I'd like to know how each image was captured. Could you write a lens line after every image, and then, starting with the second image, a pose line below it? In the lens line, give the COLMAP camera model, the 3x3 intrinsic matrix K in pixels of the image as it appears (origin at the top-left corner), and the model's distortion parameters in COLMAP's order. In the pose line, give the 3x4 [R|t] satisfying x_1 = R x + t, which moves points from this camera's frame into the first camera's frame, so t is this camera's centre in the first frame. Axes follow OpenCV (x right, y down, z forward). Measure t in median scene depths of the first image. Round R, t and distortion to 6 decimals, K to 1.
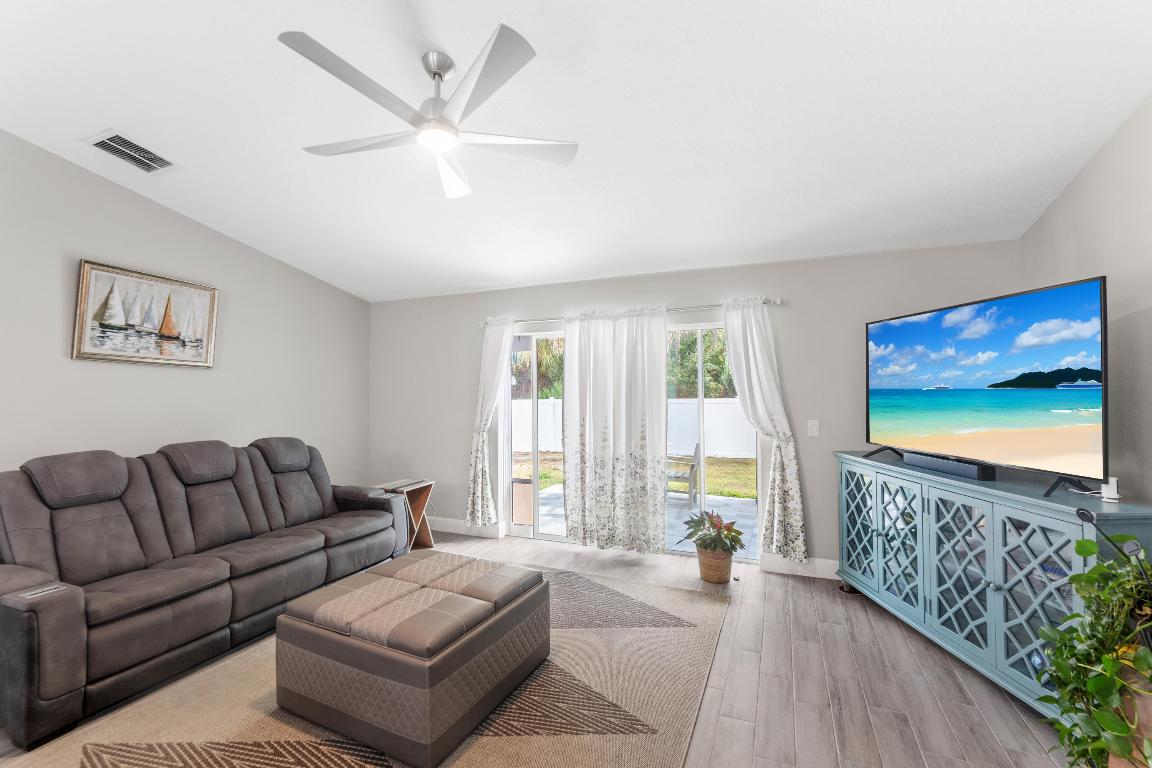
lens RADIAL K [[503.0, 0, 582.5], [0, 503.0, 371.9], [0, 0, 1]] dist [-0.003616, -0.000252]
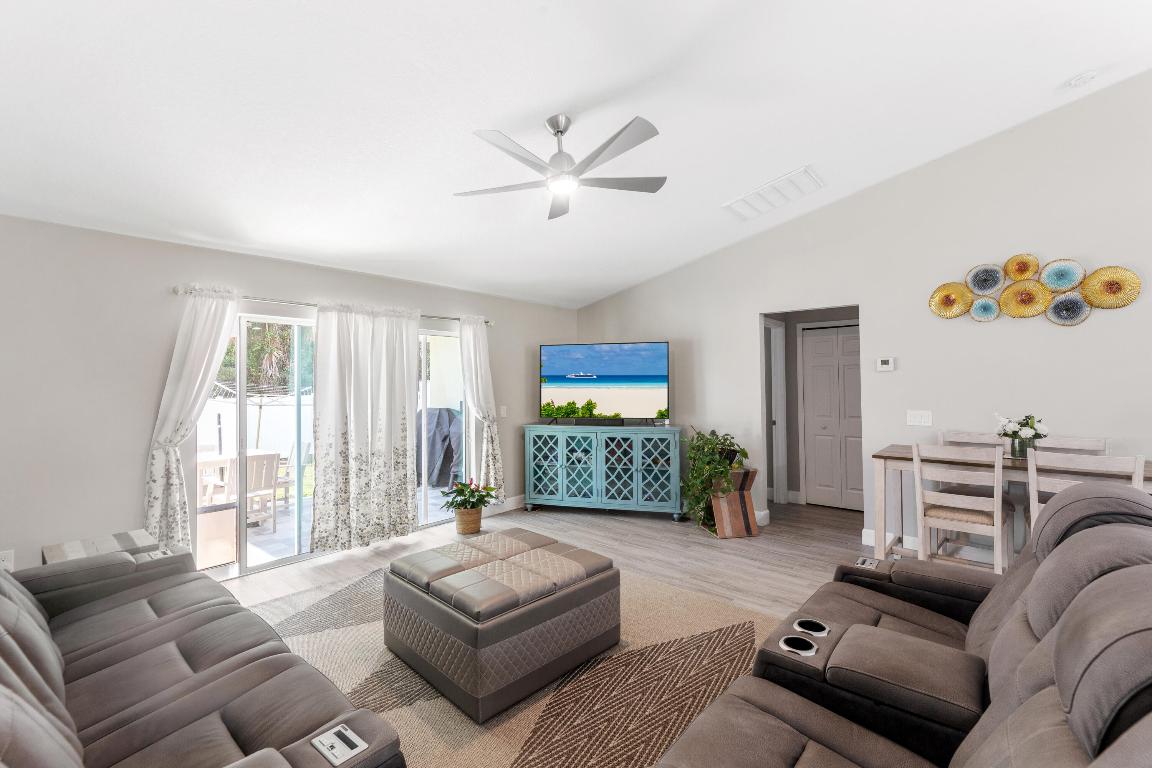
lens RADIAL K [[503.0, 0, 576.4], [0, 503.0, 377.1], [0, 0, 1]] dist [-0.003616, -0.000252]
pose [[0.310808, 0.014713, 0.950359, -0.904261], [-0.022985, 0.999704, -0.007960, 0.020036], [-0.950195, -0.019370, 0.311054, 0.350736]]
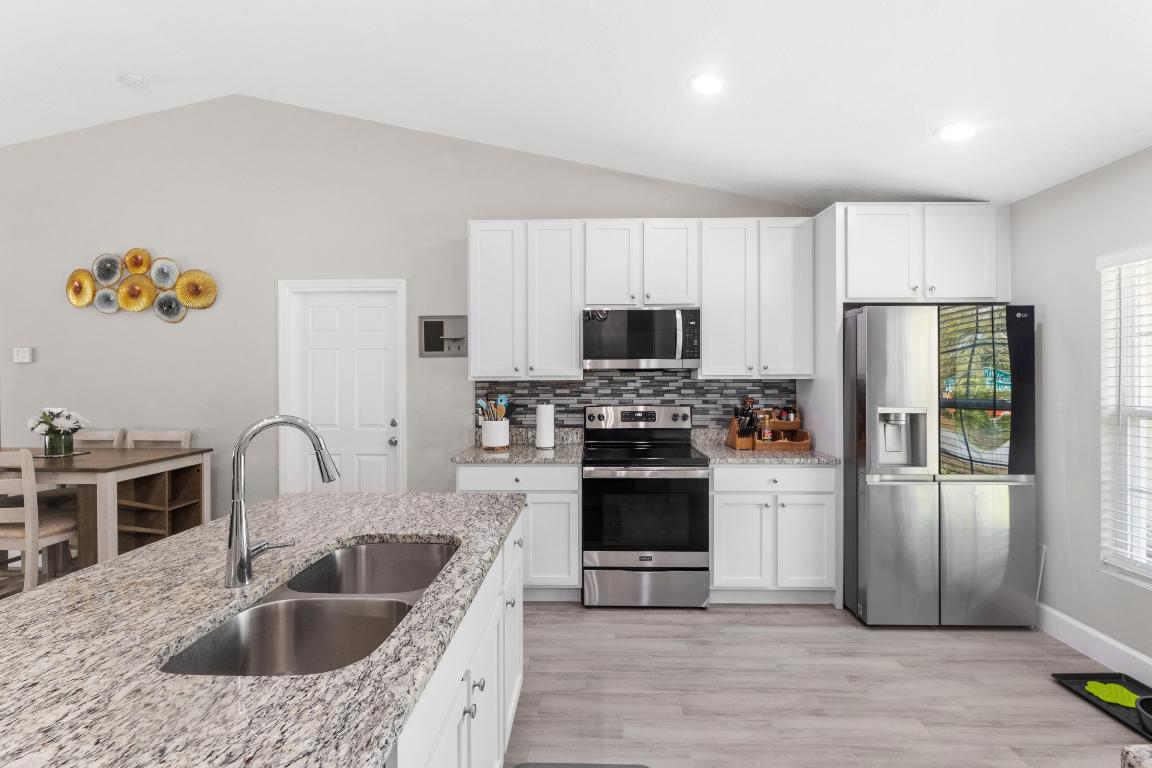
lens RADIAL K [[503.0, 0, 587.6], [0, 503.0, 379.5], [0, 0, 1]] dist [-0.003616, -0.000252]
pose [[-0.365276, 0.003486, 0.930893, -0.948354], [-0.025901, 0.999568, -0.013906, -0.001112], [-0.930539, -0.029191, -0.365028, -0.683102]]
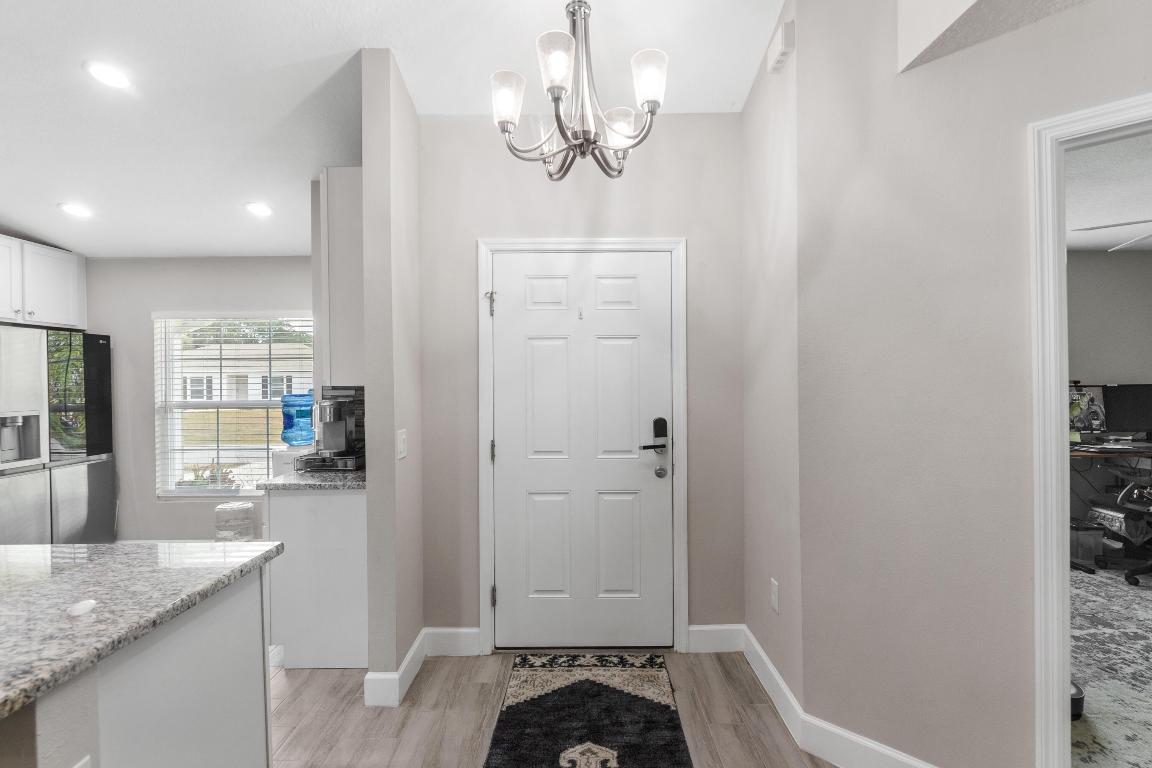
lens RADIAL K [[553.5, 0, 585.4], [0, 553.5, 382.1], [0, 0, 1]] dist [-0.009807, 0.002030]
pose [[-0.919603, 0.020689, -0.392304, -0.971162], [0.031627, 0.999270, -0.021439, 0.019565], [0.391574, -0.032123, -0.919586, -0.065948]]
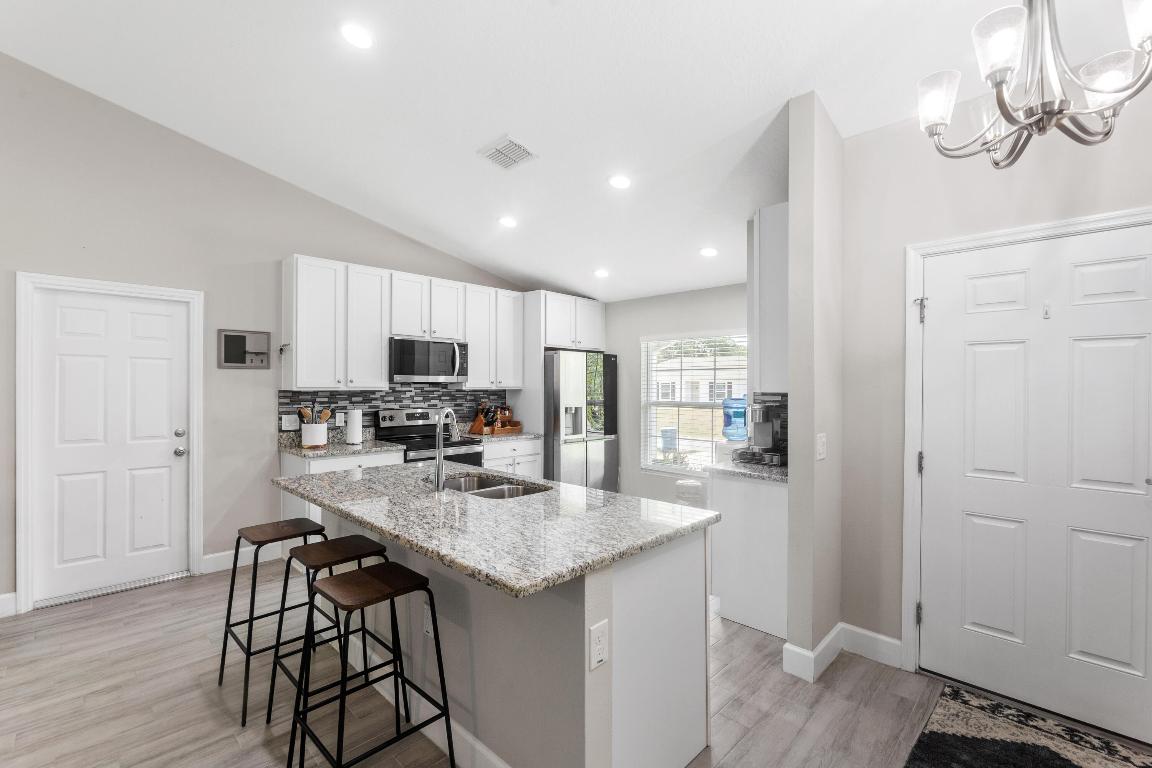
lens RADIAL K [[503.0, 0, 580.3], [0, 503.0, 386.5], [0, 0, 1]] dist [-0.003616, -0.000252]
pose [[-0.929286, 0.006512, 0.369303, -0.977699], [-0.006860, 0.999368, -0.034883, 0.018834], [-0.369297, -0.034950, -0.928654, -0.027596]]
